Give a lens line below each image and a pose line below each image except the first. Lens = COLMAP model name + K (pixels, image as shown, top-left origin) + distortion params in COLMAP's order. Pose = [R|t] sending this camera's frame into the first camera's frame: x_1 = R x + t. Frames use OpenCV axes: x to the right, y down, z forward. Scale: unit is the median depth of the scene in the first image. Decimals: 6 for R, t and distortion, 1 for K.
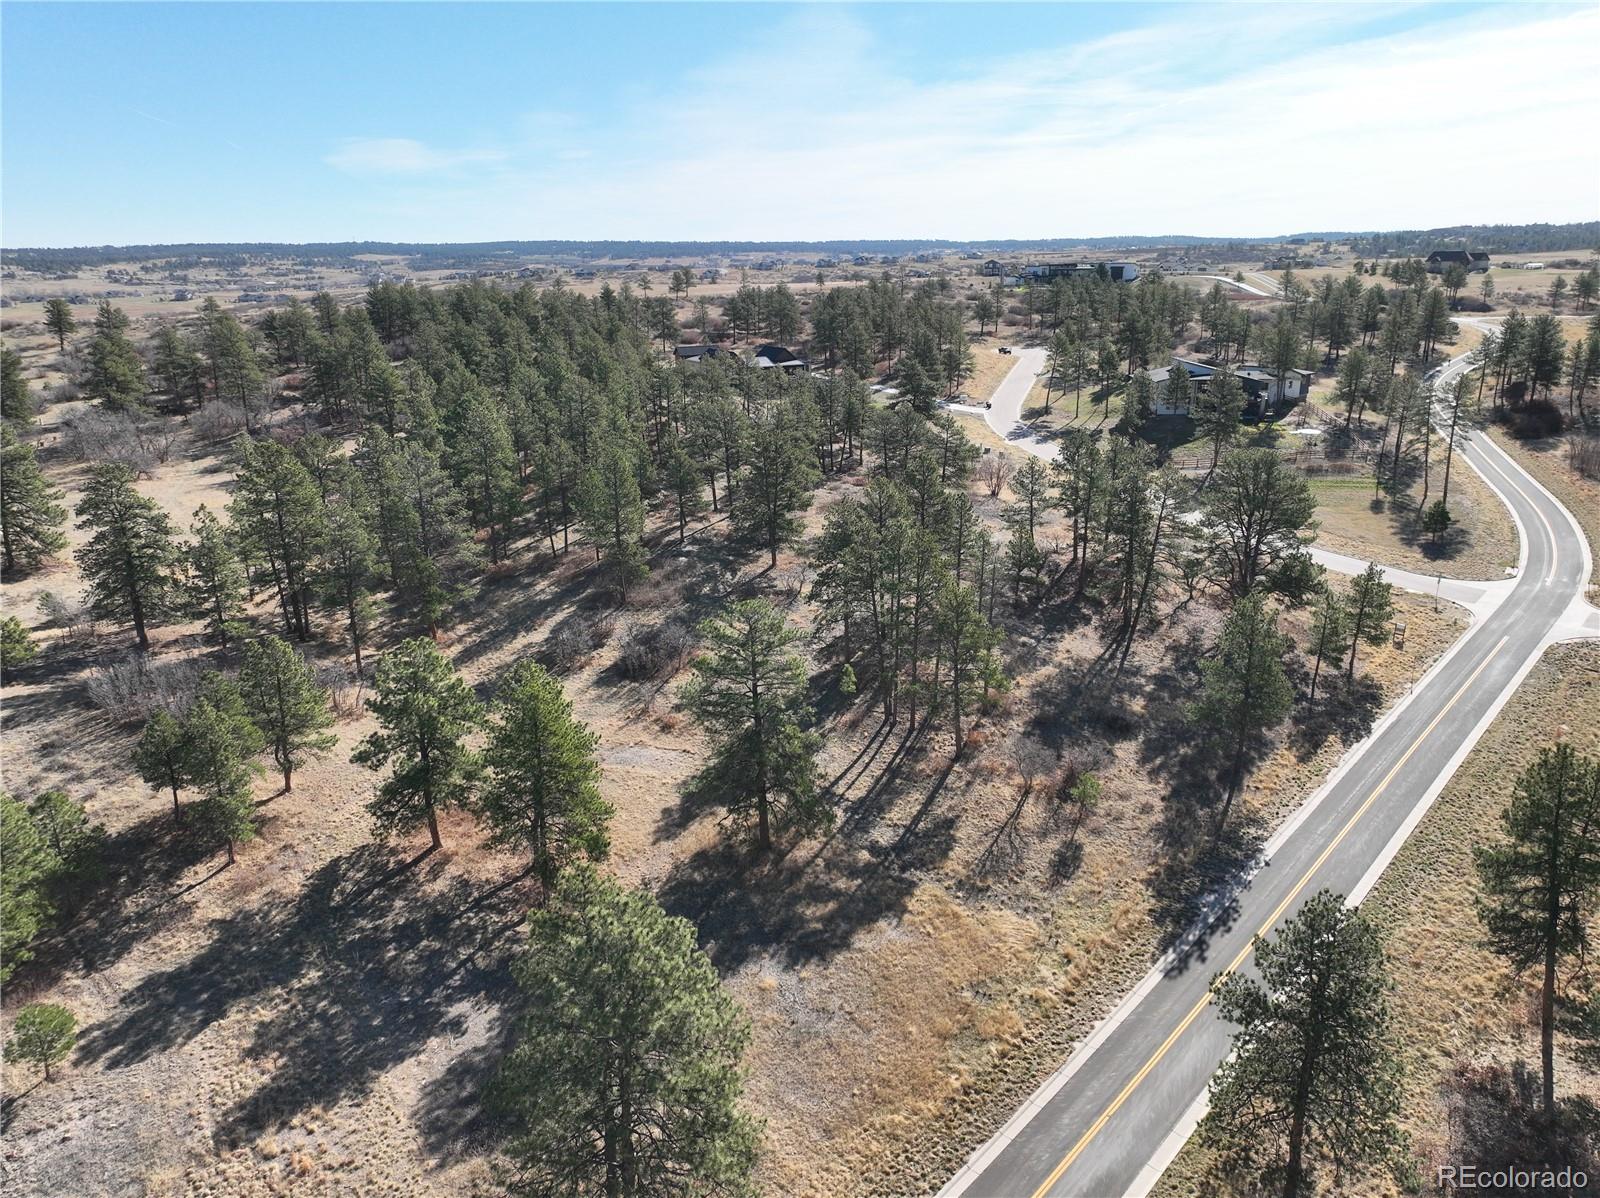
lens RADIAL K [[1122.0, 0, 801.9], [0, 1122.0, 601.5], [0, 0, 1]] dist [-0.006526, 0.024095]
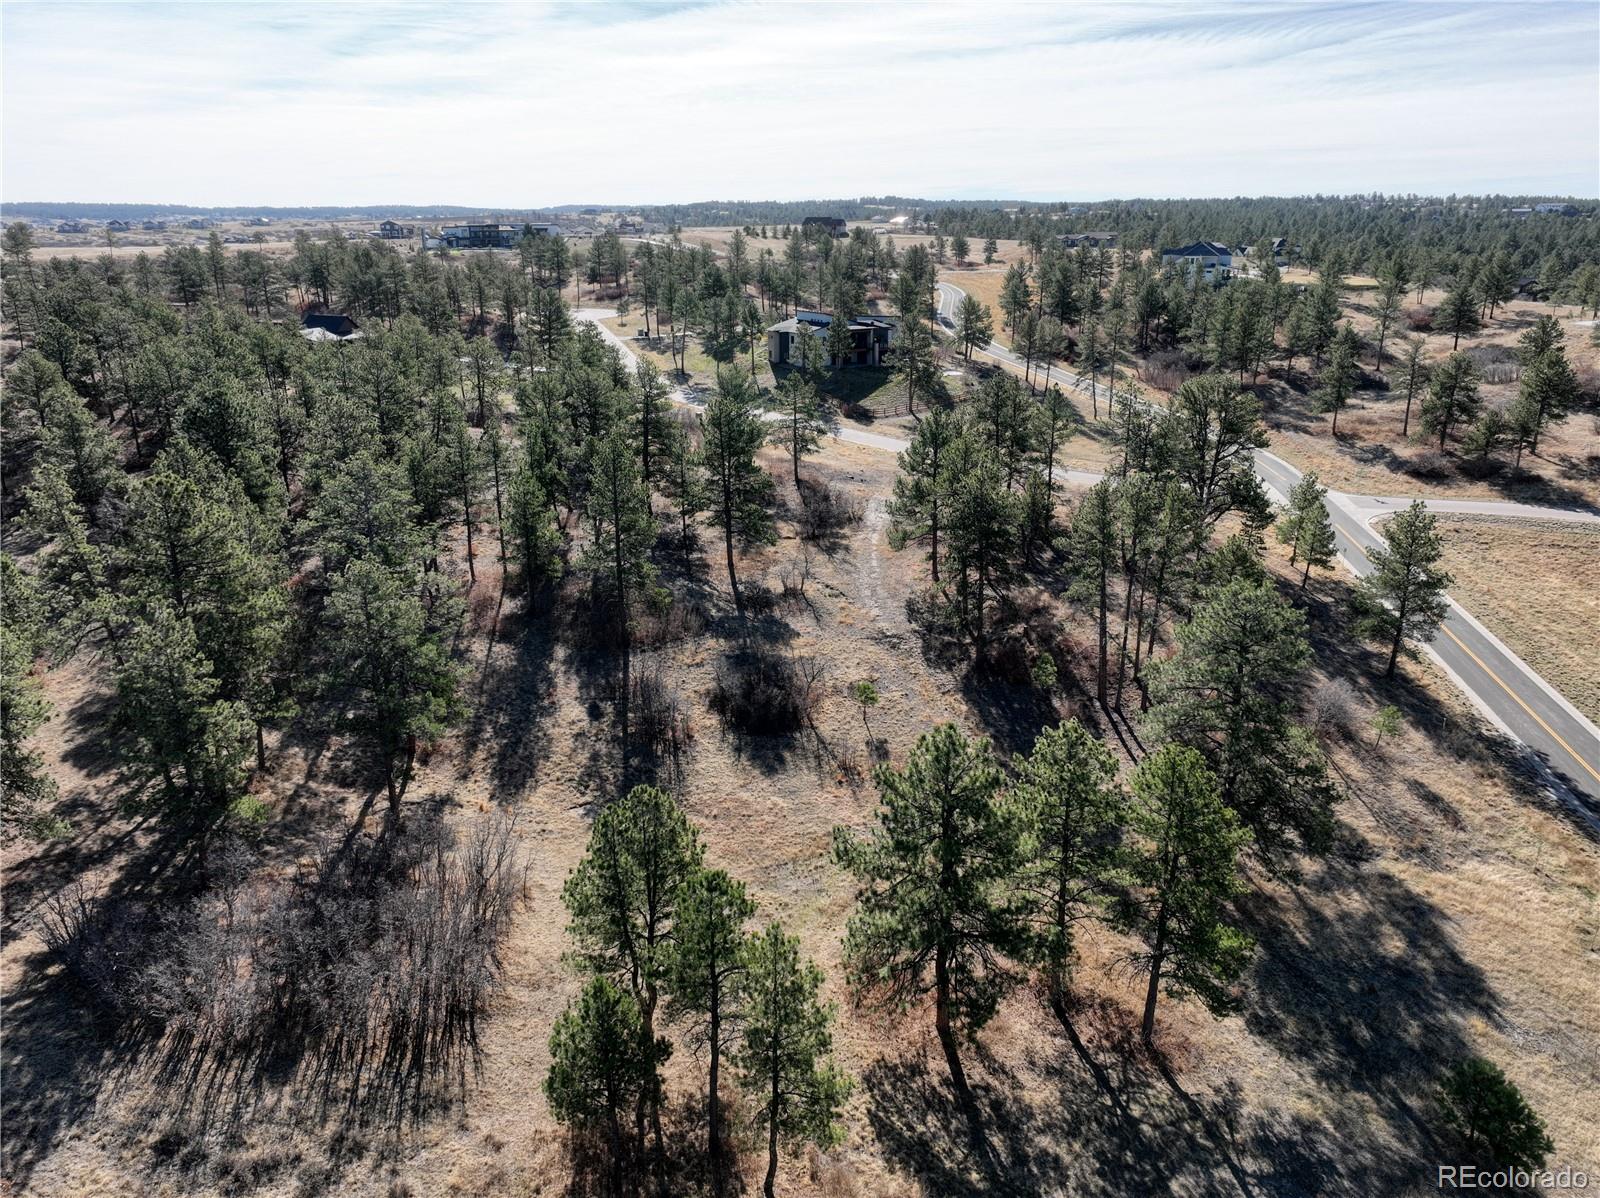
lens RADIAL K [[1122.0, 0, 806.4], [0, 1122.0, 608.6], [0, 0, 1]] dist [-0.006526, 0.024095]
pose [[0.820746, -0.177420, 0.543045, -0.668070], [0.161710, 0.983828, 0.077024, -0.086333], [-0.547928, 0.024598, 0.836163, 0.454523]]
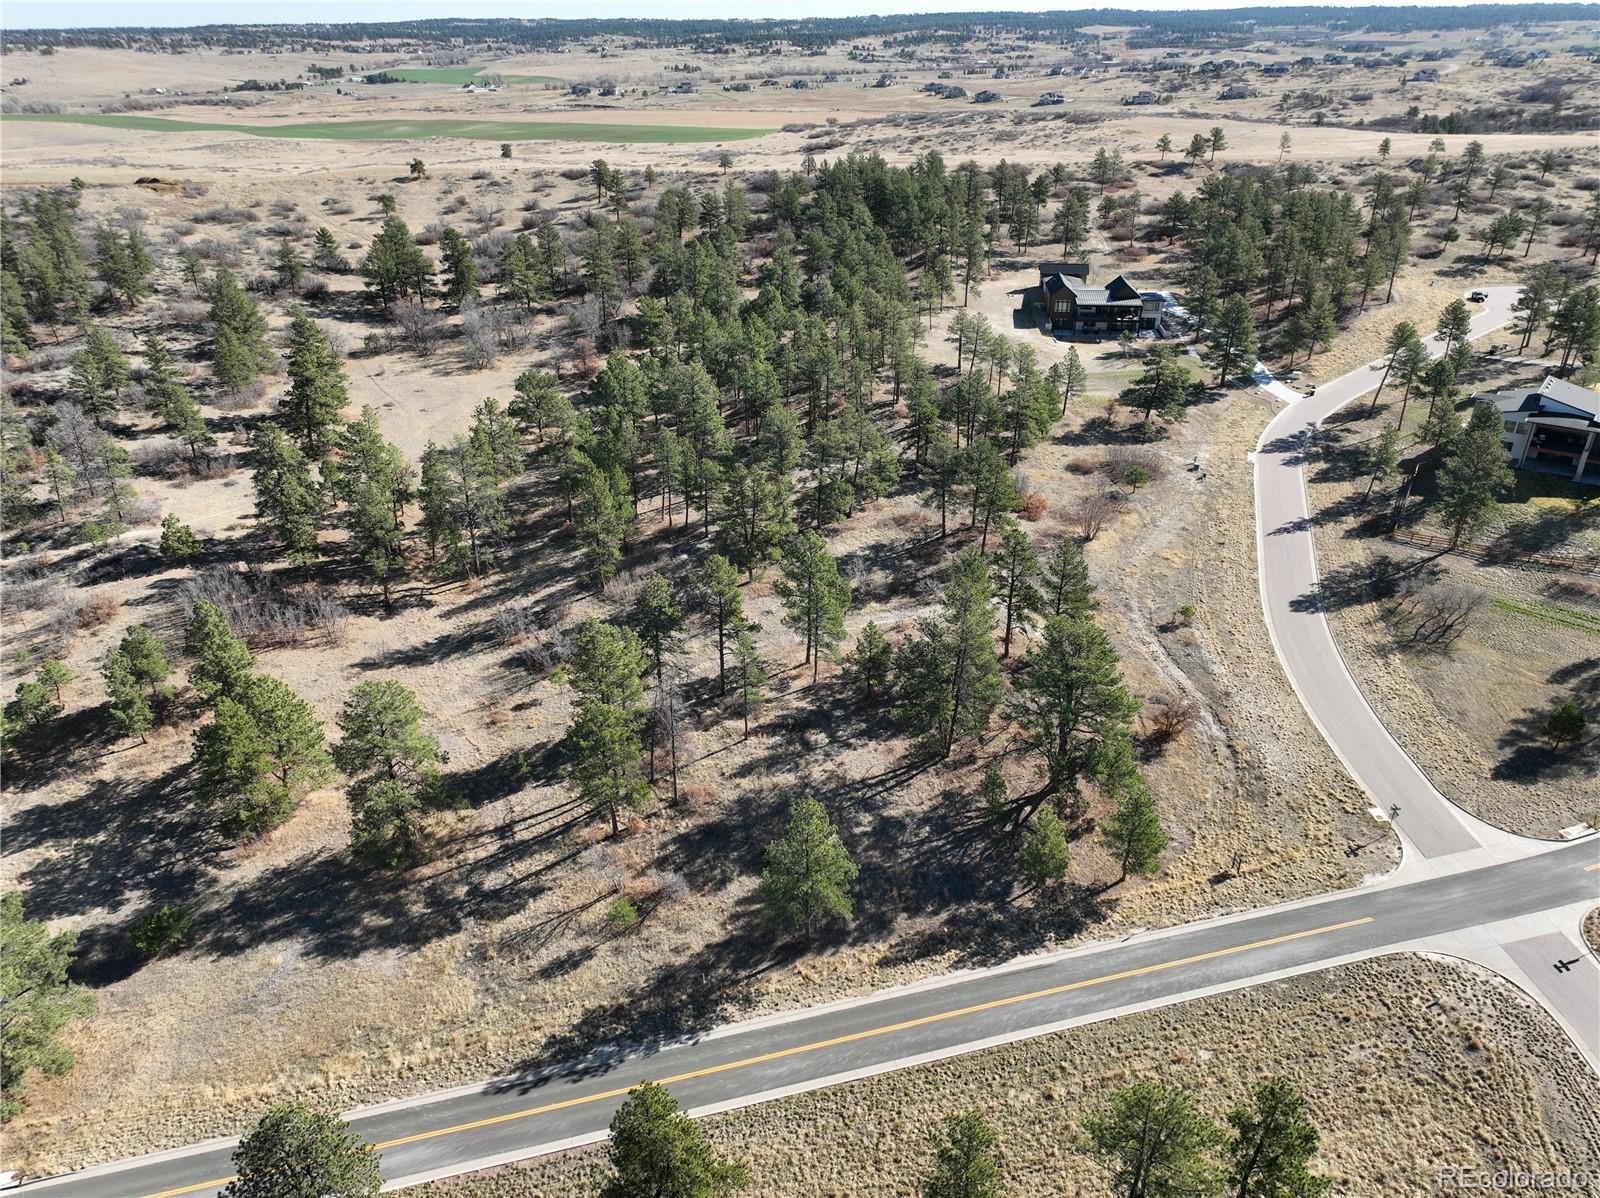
lens RADIAL K [[1122.0, 0, 800.1], [0, 1122.0, 601.9], [0, 0, 1]] dist [-0.006526, 0.024095]
pose [[0.825856, 0.262046, -0.499294, 0.880999], [-0.168654, 0.959715, 0.224727, -0.416647], [0.538069, -0.101384, 0.836781, 0.177899]]
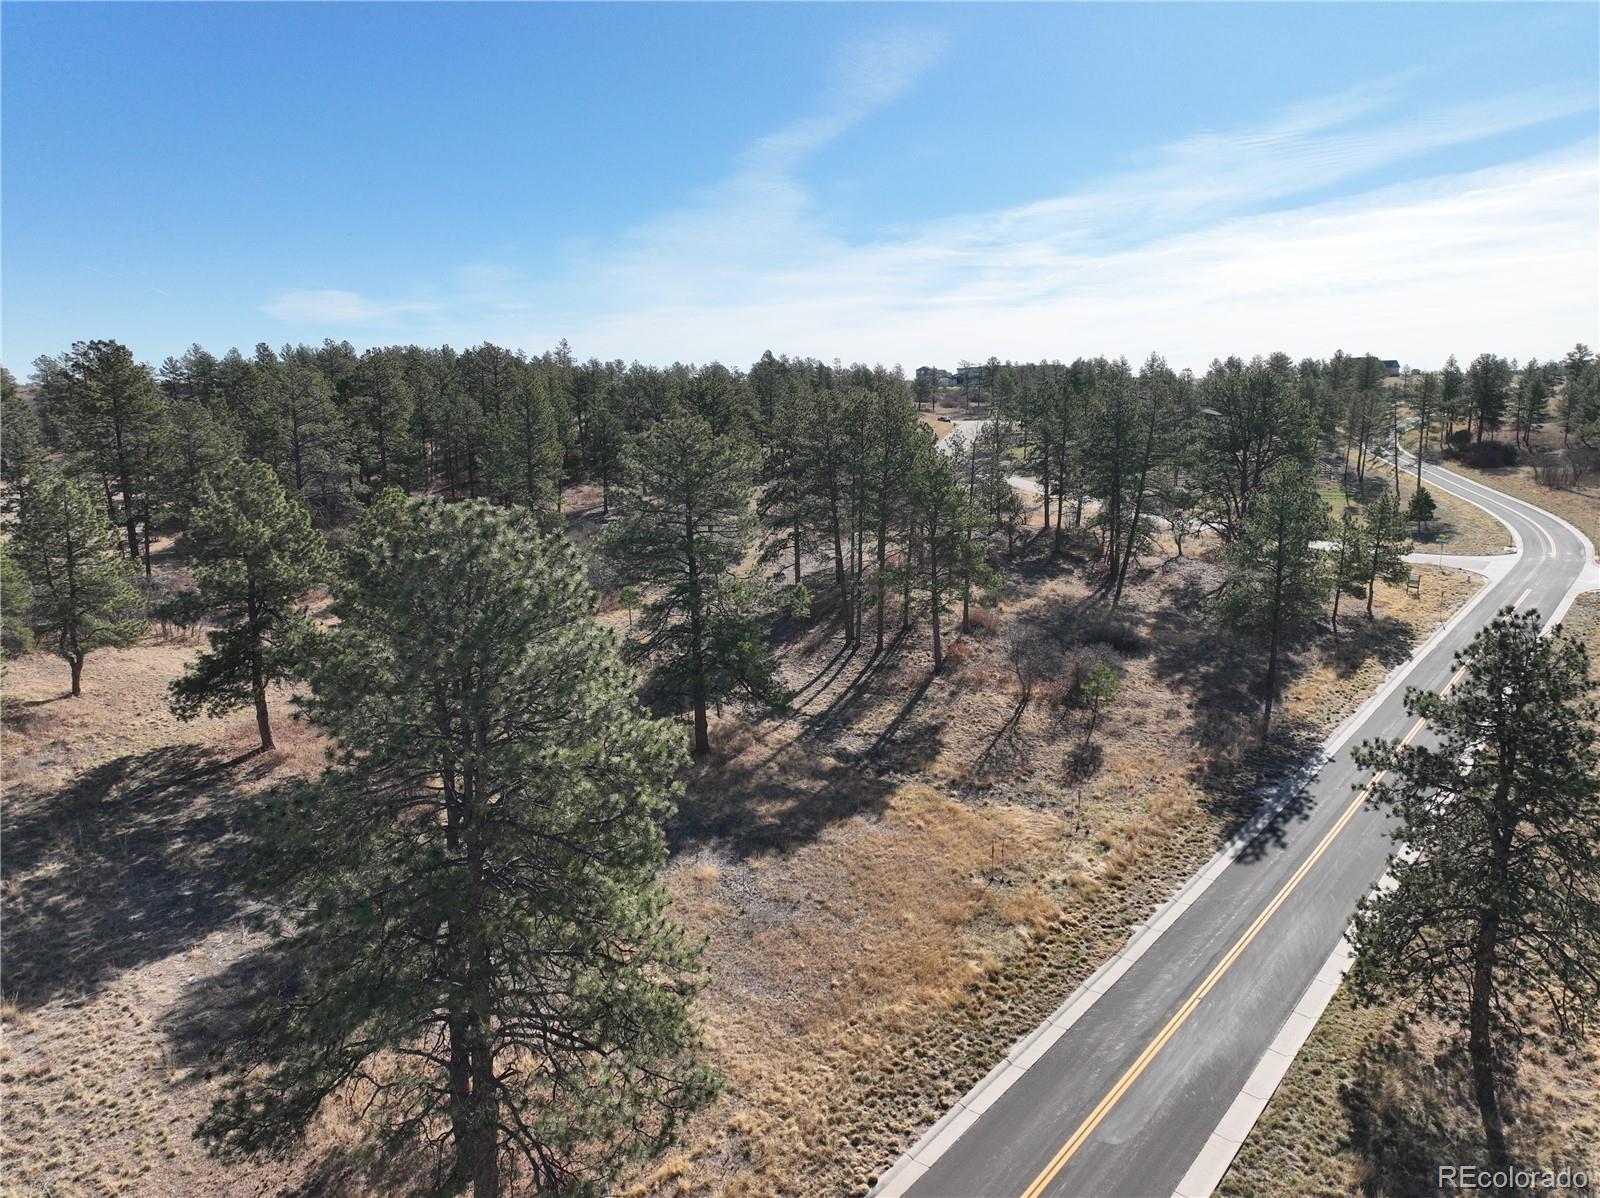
lens RADIAL K [[1122.0, 0, 802.4], [0, 1122.0, 596.9], [0, 0, 1]] dist [-0.006526, 0.024095]
pose [[0.998164, -0.001635, 0.060548, -0.009882], [0.009682, 0.991089, -0.132852, 0.209382], [-0.059791, 0.133195, 0.989285, 0.203458]]
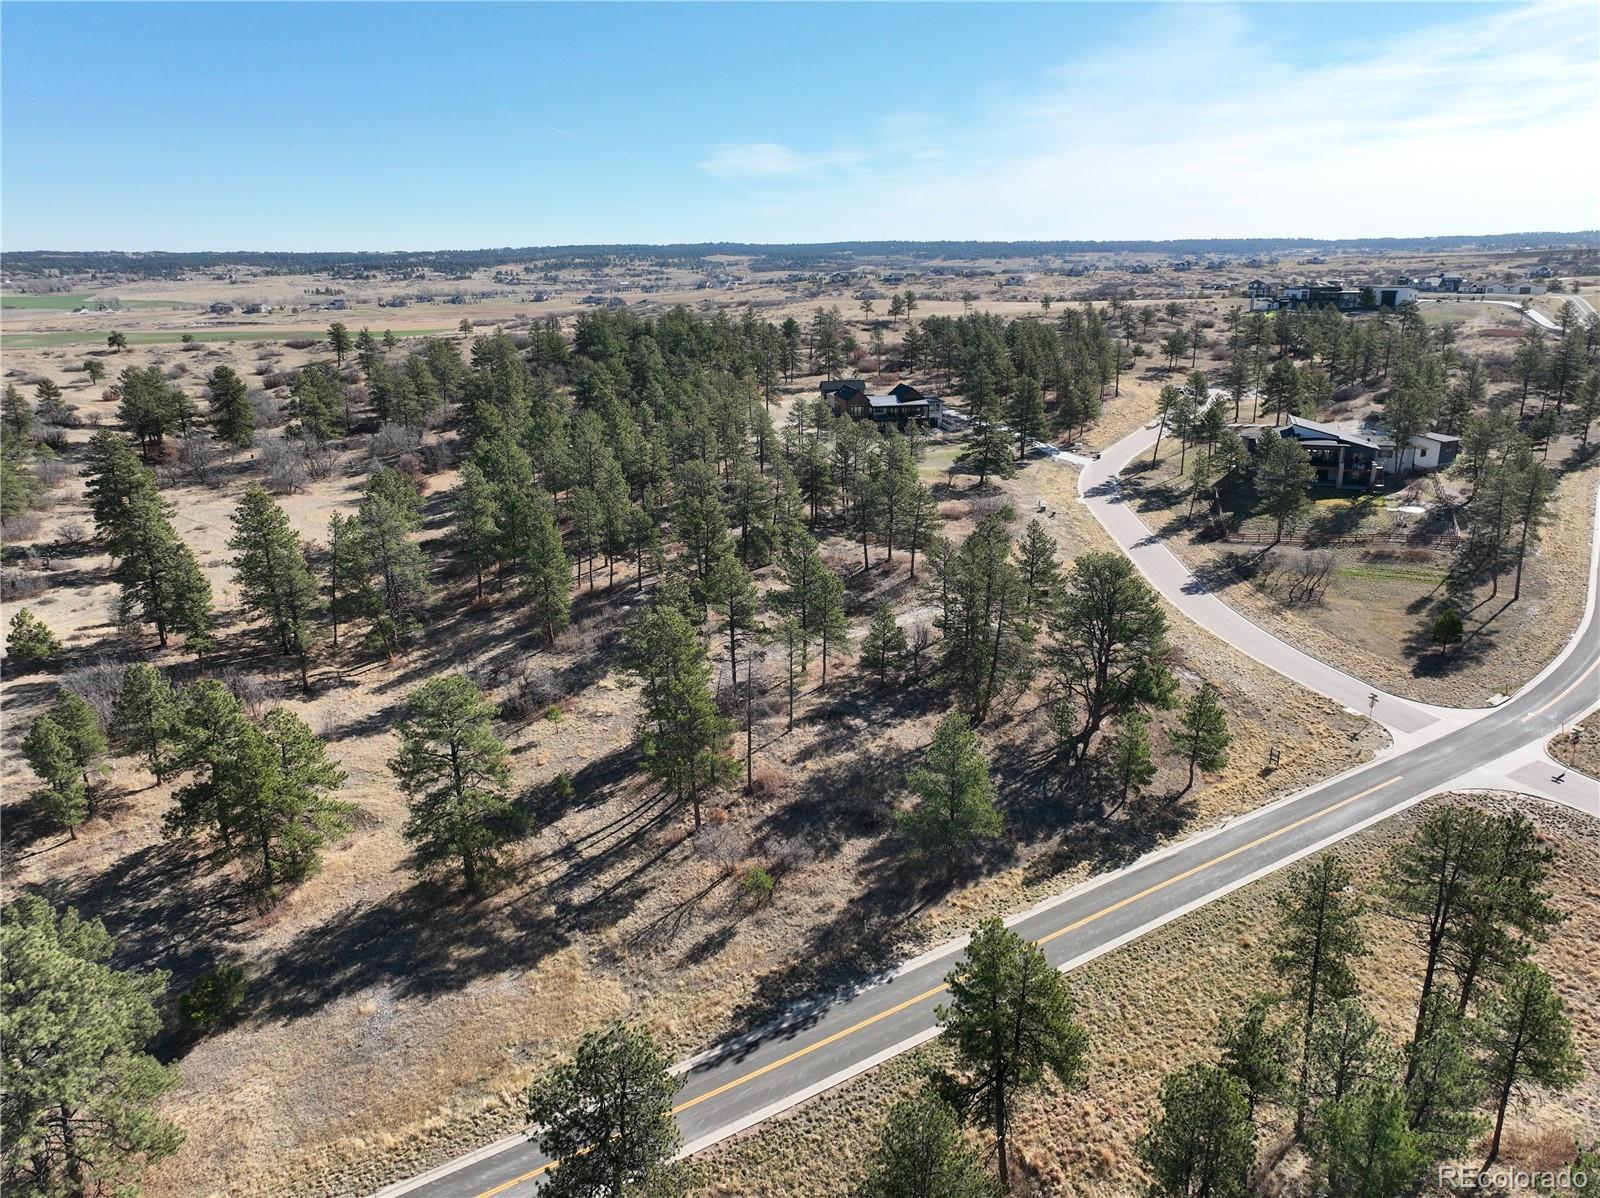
lens RADIAL K [[1122.0, 0, 801.8], [0, 1122.0, 603.5], [0, 0, 1]] dist [-0.006526, 0.024095]
pose [[0.957898, 0.085337, -0.274132, 0.558347], [-0.084570, 0.996310, 0.014638, -0.112986], [0.274369, 0.009161, 0.961581, -0.012003]]
